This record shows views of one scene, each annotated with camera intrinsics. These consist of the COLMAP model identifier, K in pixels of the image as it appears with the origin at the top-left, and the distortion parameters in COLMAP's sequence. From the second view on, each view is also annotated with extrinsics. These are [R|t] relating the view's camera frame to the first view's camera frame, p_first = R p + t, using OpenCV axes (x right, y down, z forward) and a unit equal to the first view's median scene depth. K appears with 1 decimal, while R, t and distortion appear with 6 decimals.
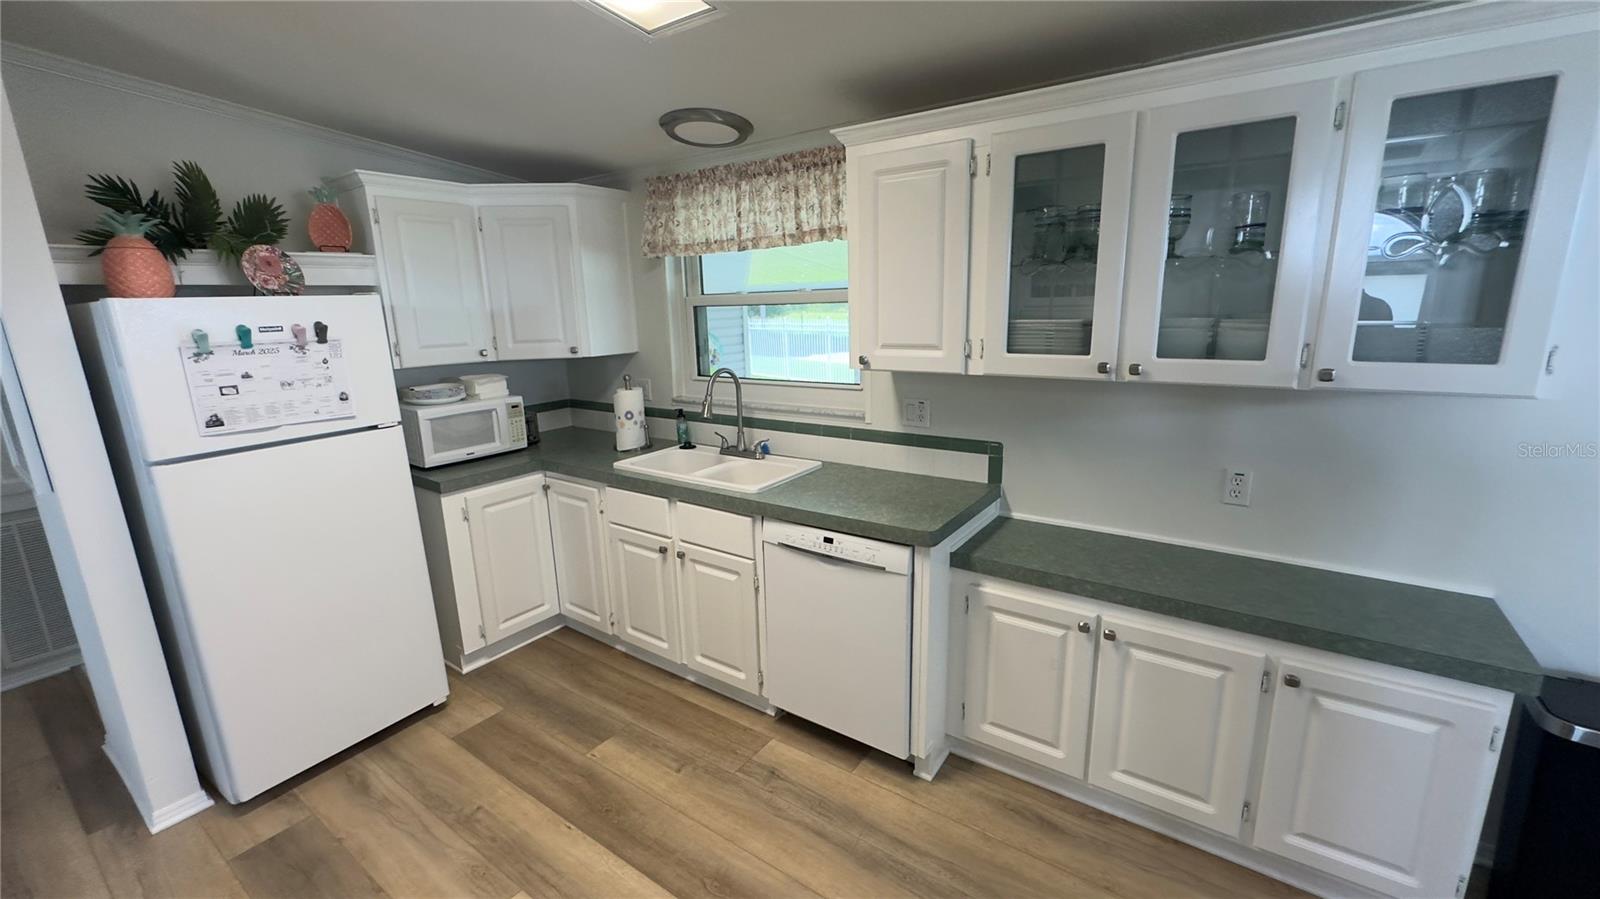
lens RADIAL K [[646.0, 0, 800.6], [0, 646.0, 449.7], [0, 0, 1]] dist [-0.005740, 0.000420]
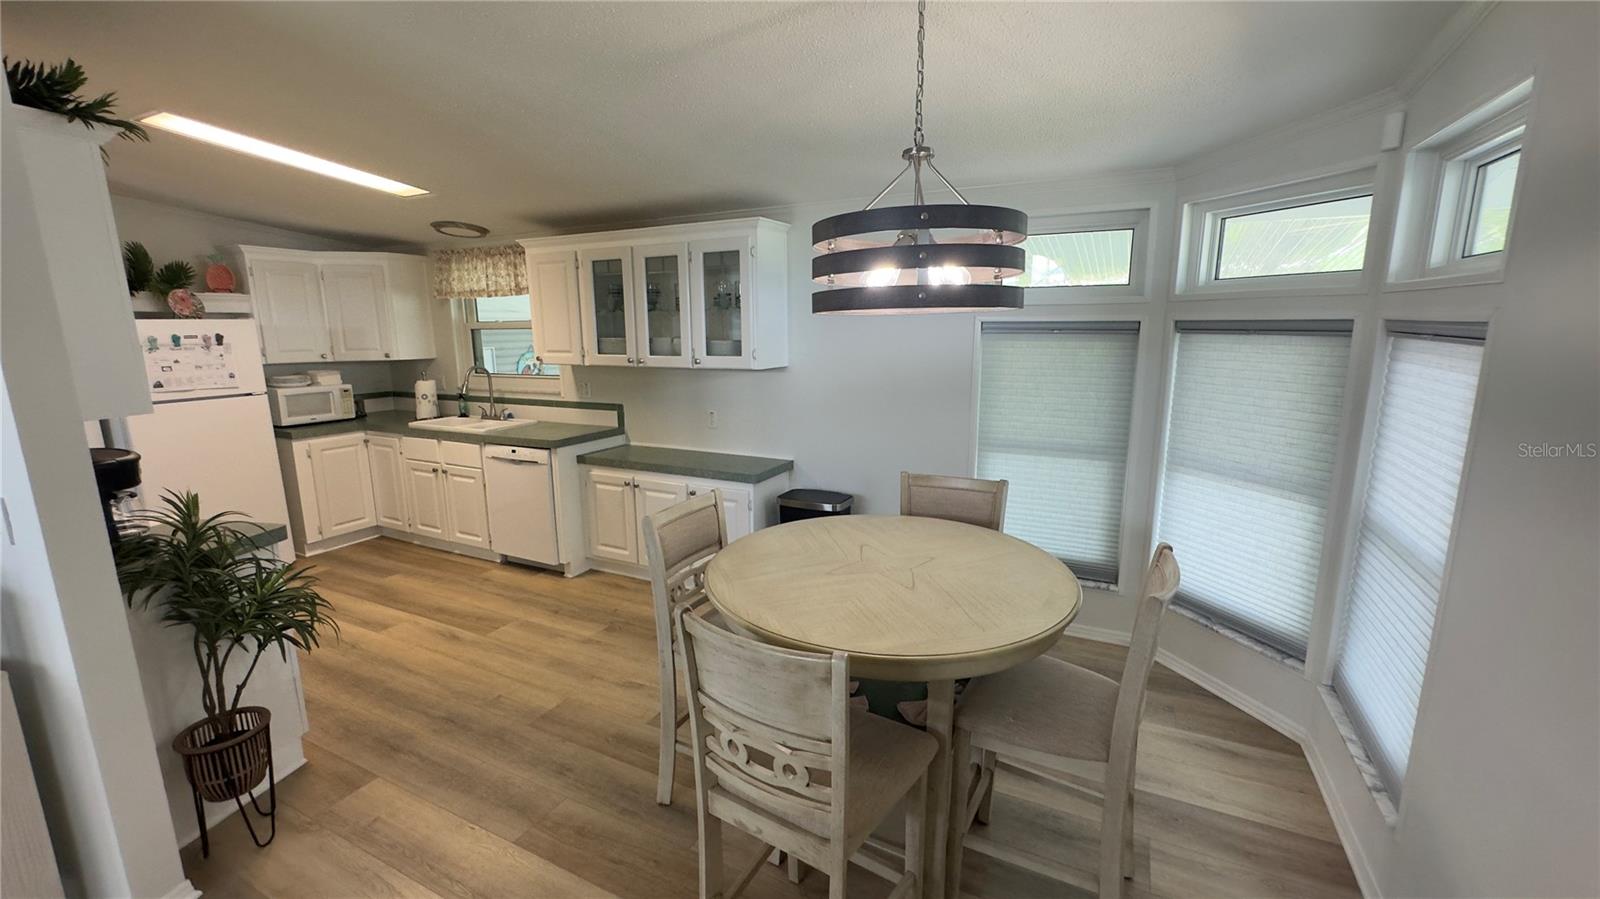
lens RADIAL K [[646.0, 0, 800.6], [0, 646.0, 449.7], [0, 0, 1]] dist [-0.005740, 0.000420]
pose [[0.988864, -0.009775, 0.148502, 0.494323], [0.015784, 0.999101, -0.039343, 0.184939], [-0.147984, 0.041249, 0.988129, -0.836471]]
